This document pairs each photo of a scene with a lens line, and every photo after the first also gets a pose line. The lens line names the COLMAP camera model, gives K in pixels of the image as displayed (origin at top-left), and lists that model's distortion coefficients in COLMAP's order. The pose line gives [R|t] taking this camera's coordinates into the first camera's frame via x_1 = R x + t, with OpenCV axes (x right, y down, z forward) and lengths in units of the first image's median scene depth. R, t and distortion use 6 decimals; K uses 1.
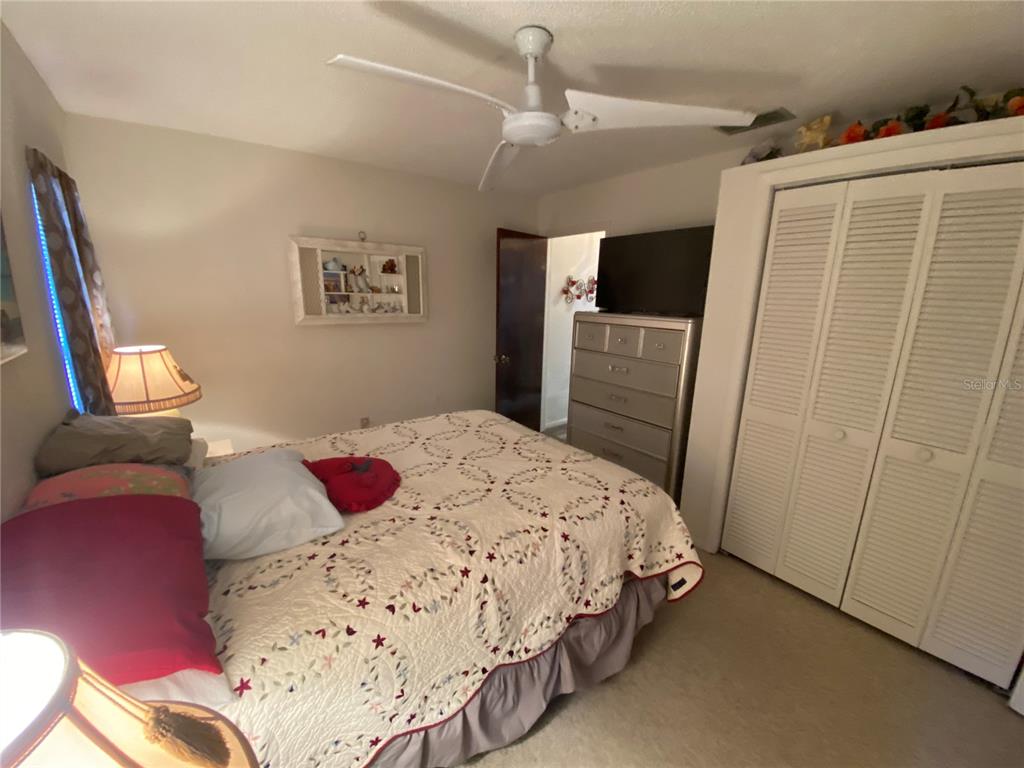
lens RADIAL K [[407.3, 0, 509.8], [0, 407.3, 388.9], [0, 0, 1]] dist [0.018489, -0.022076]
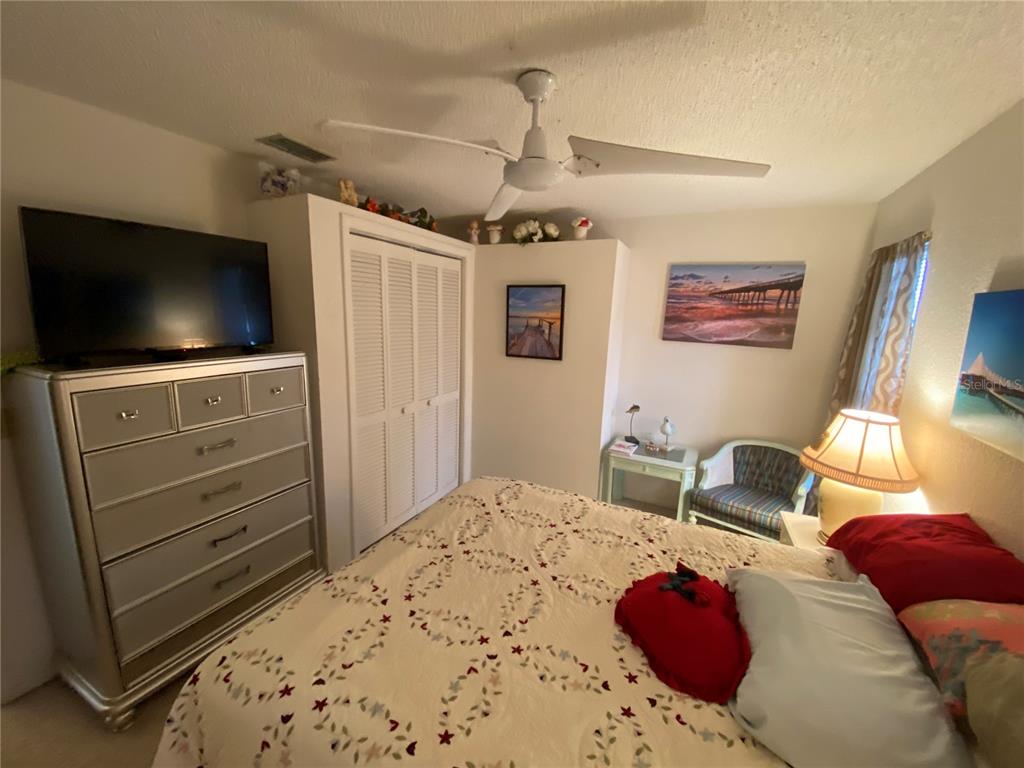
lens RADIAL K [[407.3, 0, 509.8], [0, 407.3, 388.9], [0, 0, 1]] dist [0.018489, -0.022076]
pose [[-0.454479, -0.197165, 0.868663, -0.688122], [0.169137, 0.938353, 0.301474, -0.365423], [-0.874552, 0.283937, -0.393114, 1.256003]]
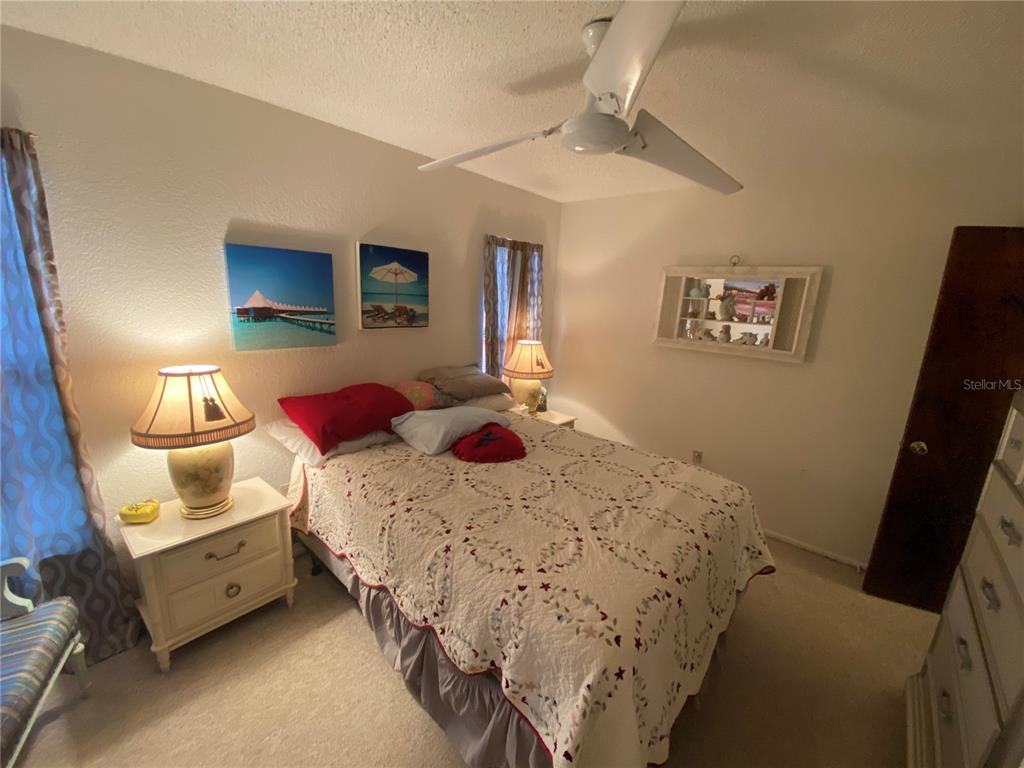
lens RADIAL K [[413.5, 0, 507.6], [0, 413.5, 385.3], [0, 0, 1]] dist [0.017483, -0.023492]
pose [[0.199230, 0.201471, -0.959019, 0.791133], [-0.278830, 0.949841, 0.141618, -0.156221], [0.939447, 0.239188, 0.245413, 0.582689]]
